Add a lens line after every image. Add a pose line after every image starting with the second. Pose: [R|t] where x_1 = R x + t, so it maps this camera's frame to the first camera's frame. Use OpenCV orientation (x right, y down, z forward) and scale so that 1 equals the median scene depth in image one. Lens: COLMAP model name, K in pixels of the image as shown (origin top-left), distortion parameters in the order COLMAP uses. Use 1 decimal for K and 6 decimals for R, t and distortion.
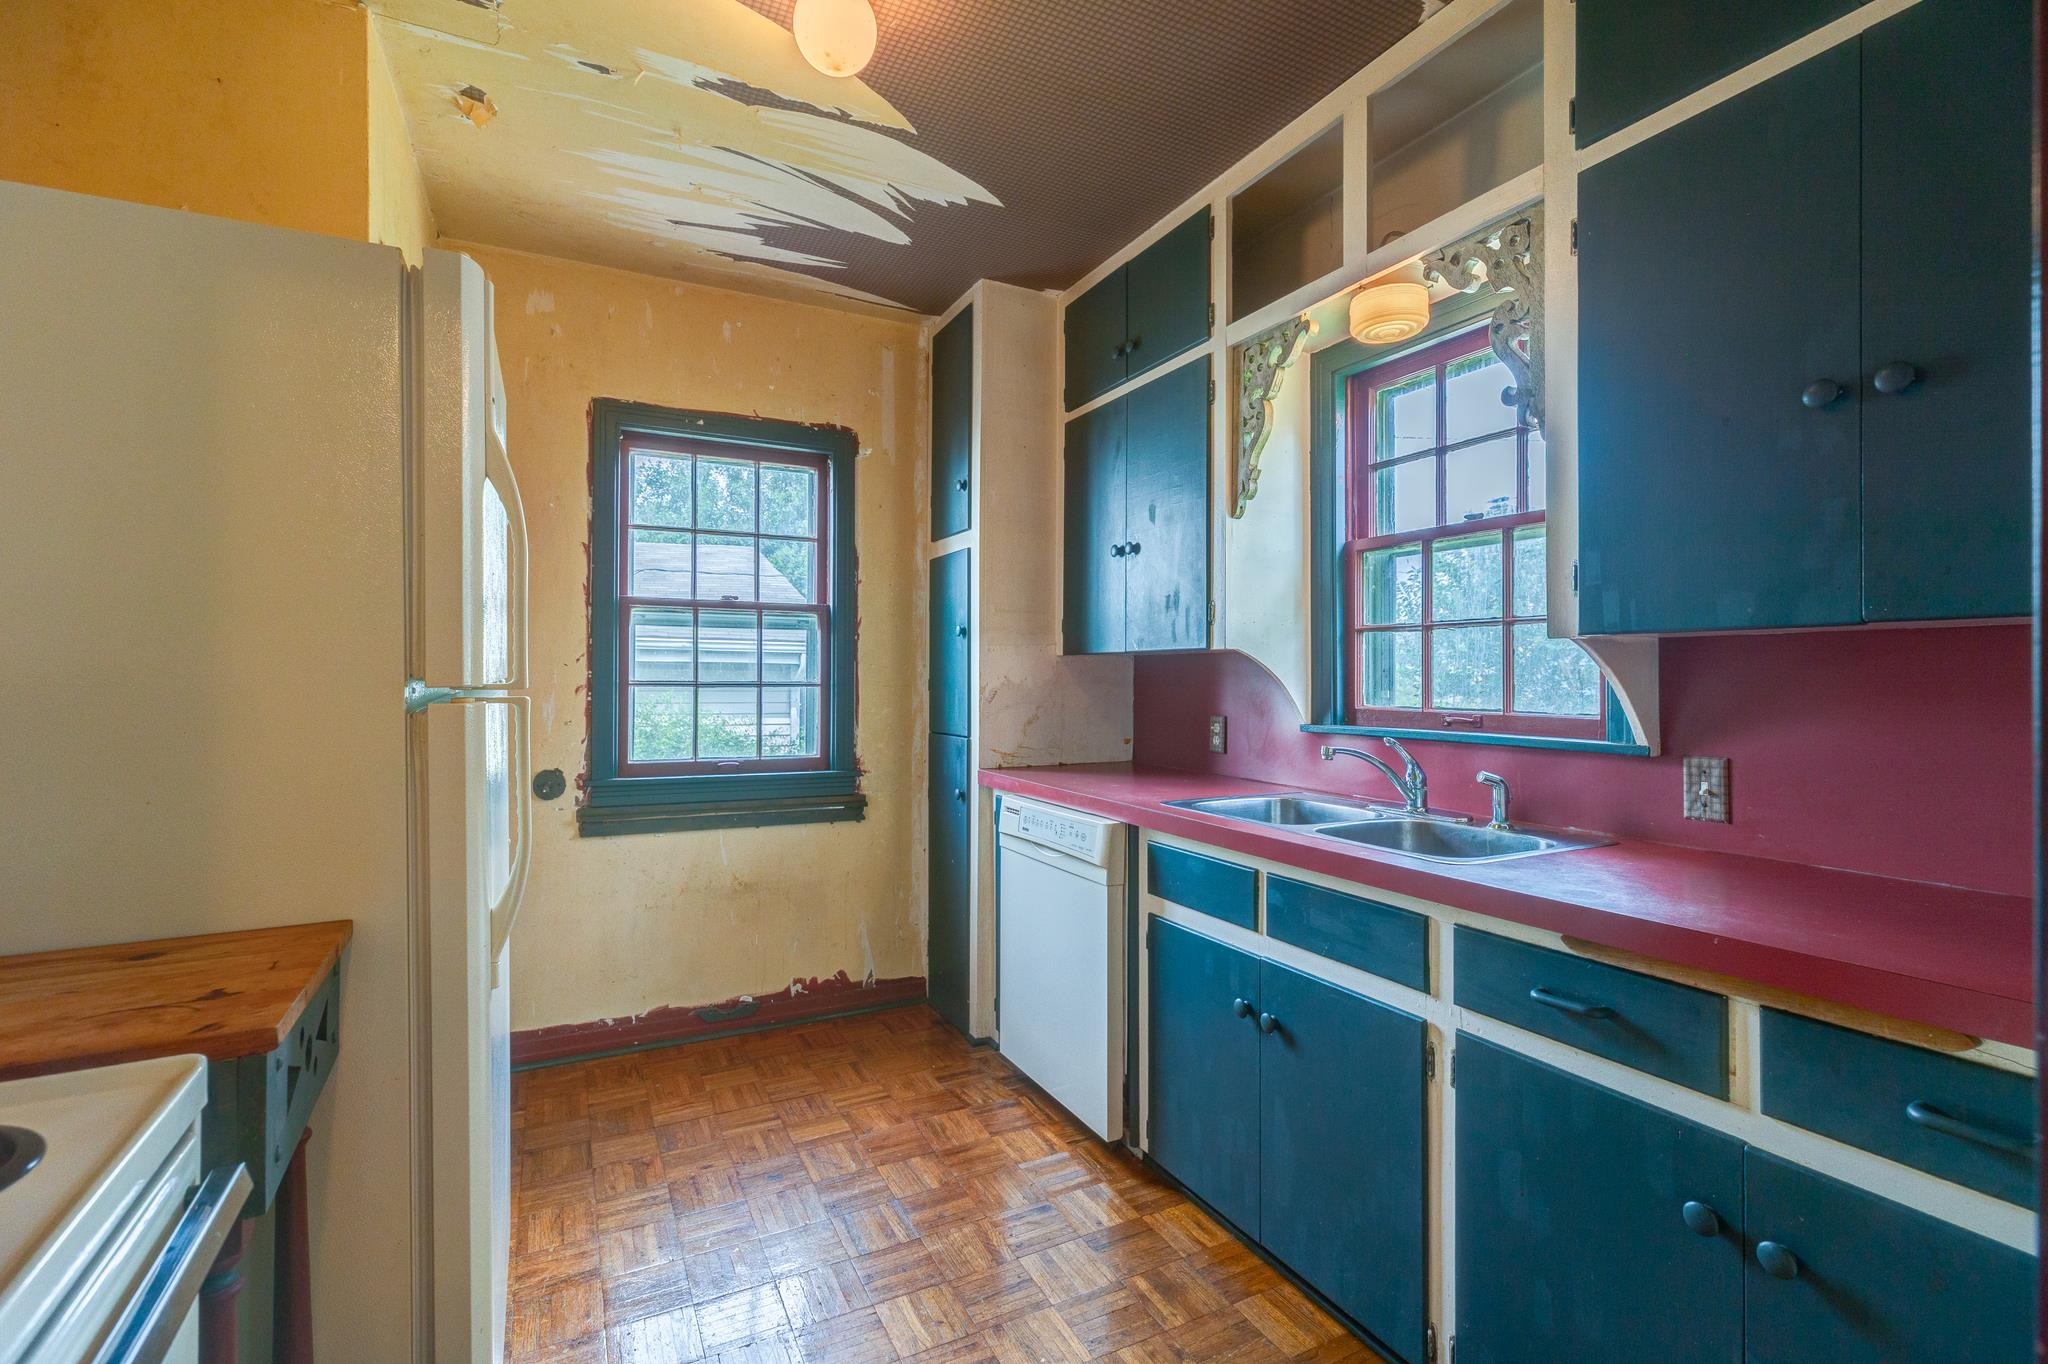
lens RADIAL K [[924.5, 0, 1021.8], [0, 924.5, 674.1], [0, 0, 1]] dist [0.002811, 0.000591]
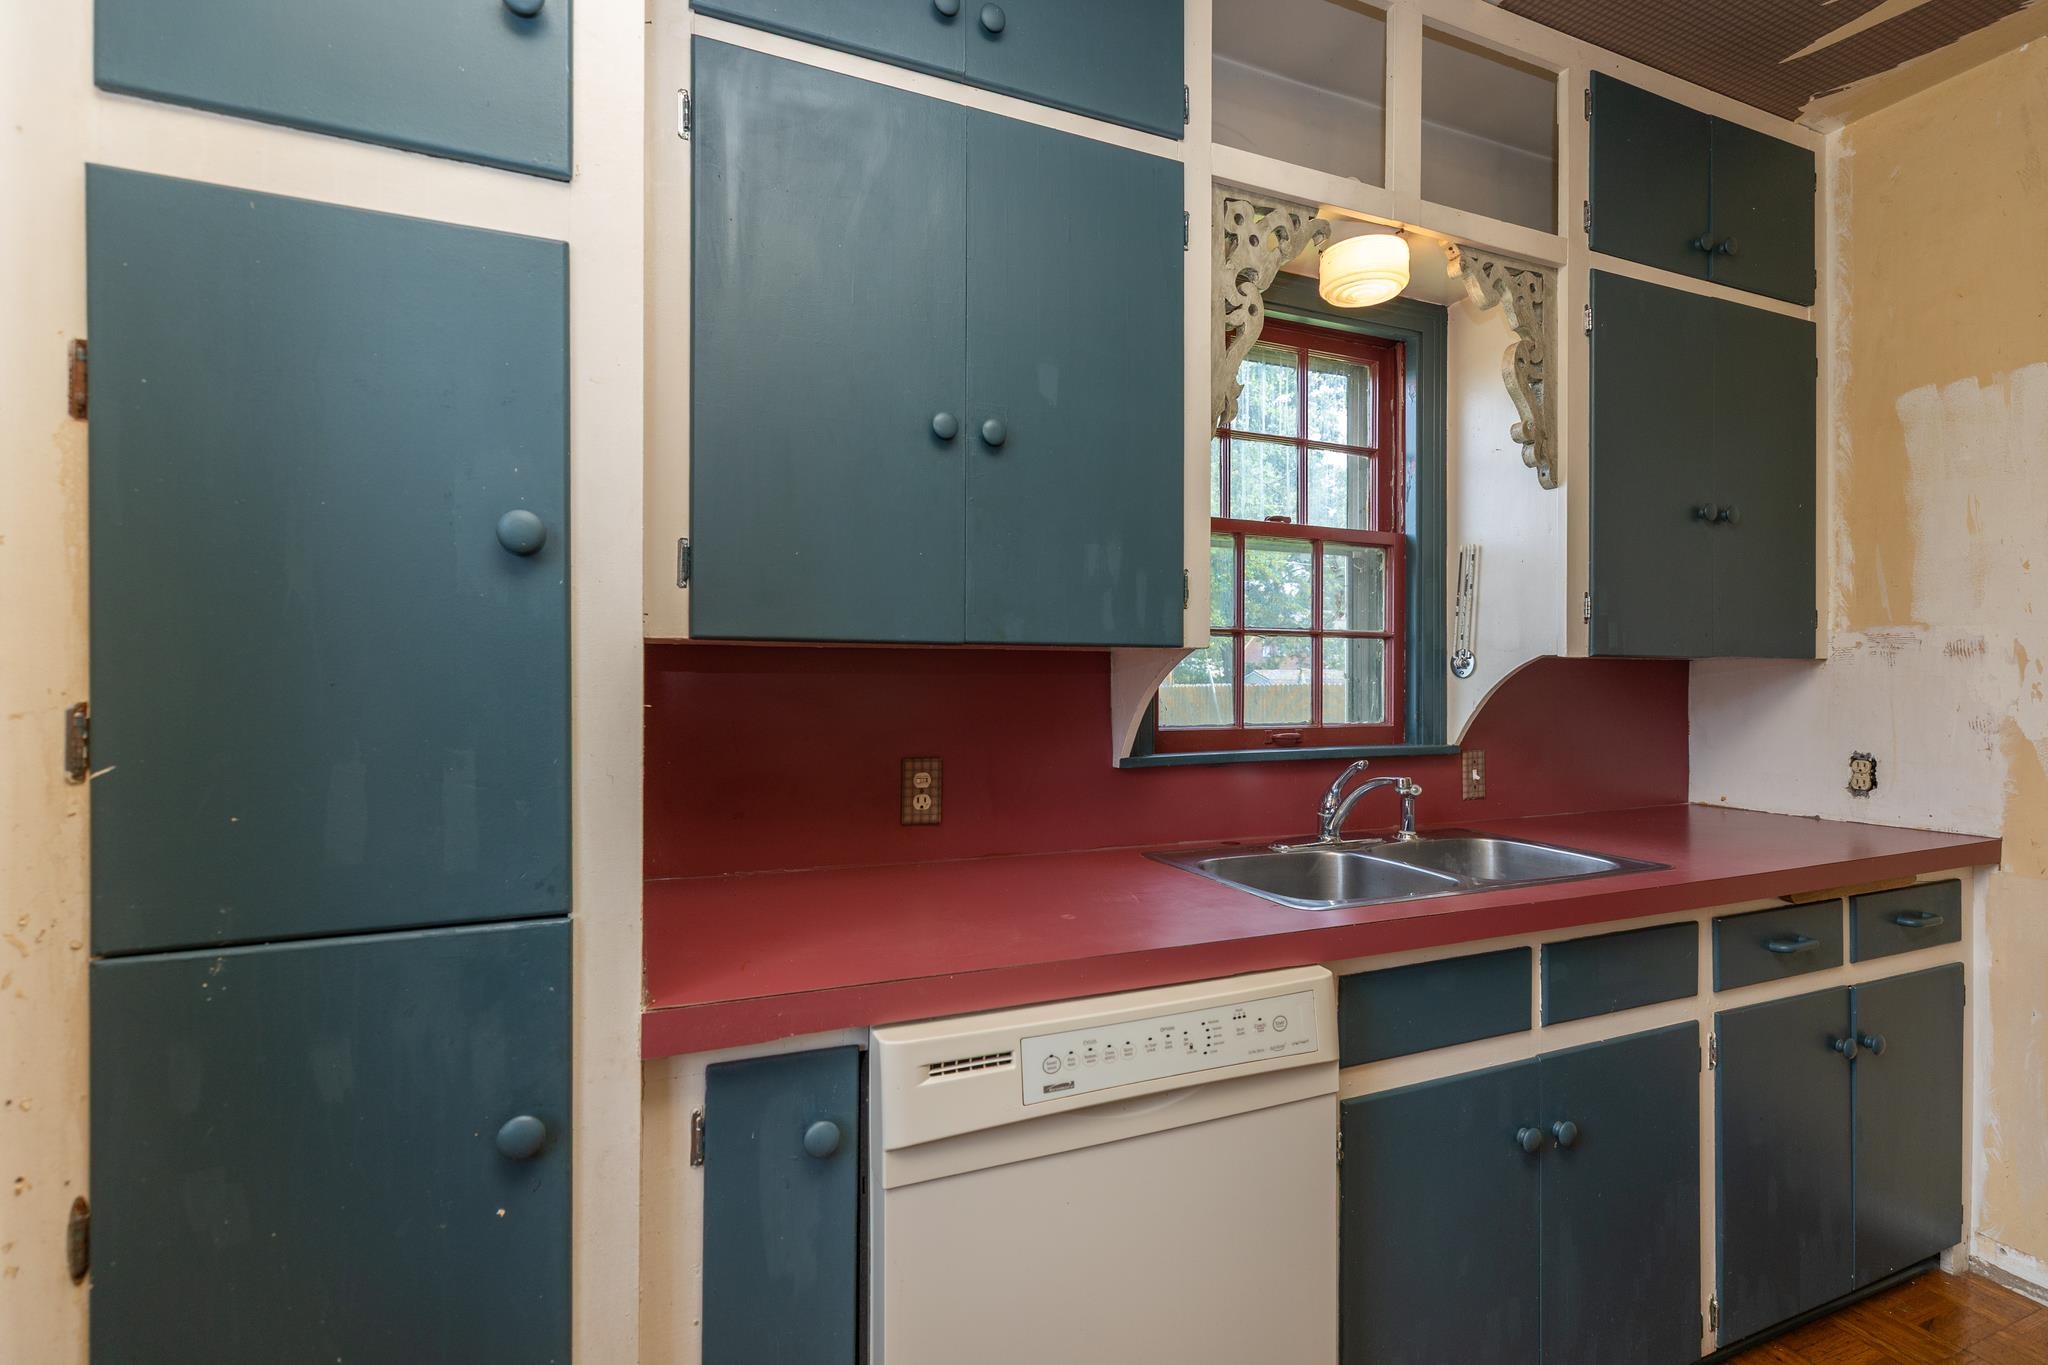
lens RADIAL K [[924.5, 0, 991.7], [0, 924.5, 685.5], [0, 0, 1]] dist [0.002811, 0.000591]
pose [[0.079889, -0.005099, 0.996791, -0.484744], [-0.002134, 0.999984, 0.005287, -0.005645], [-0.996801, -0.002550, 0.079877, 1.246332]]
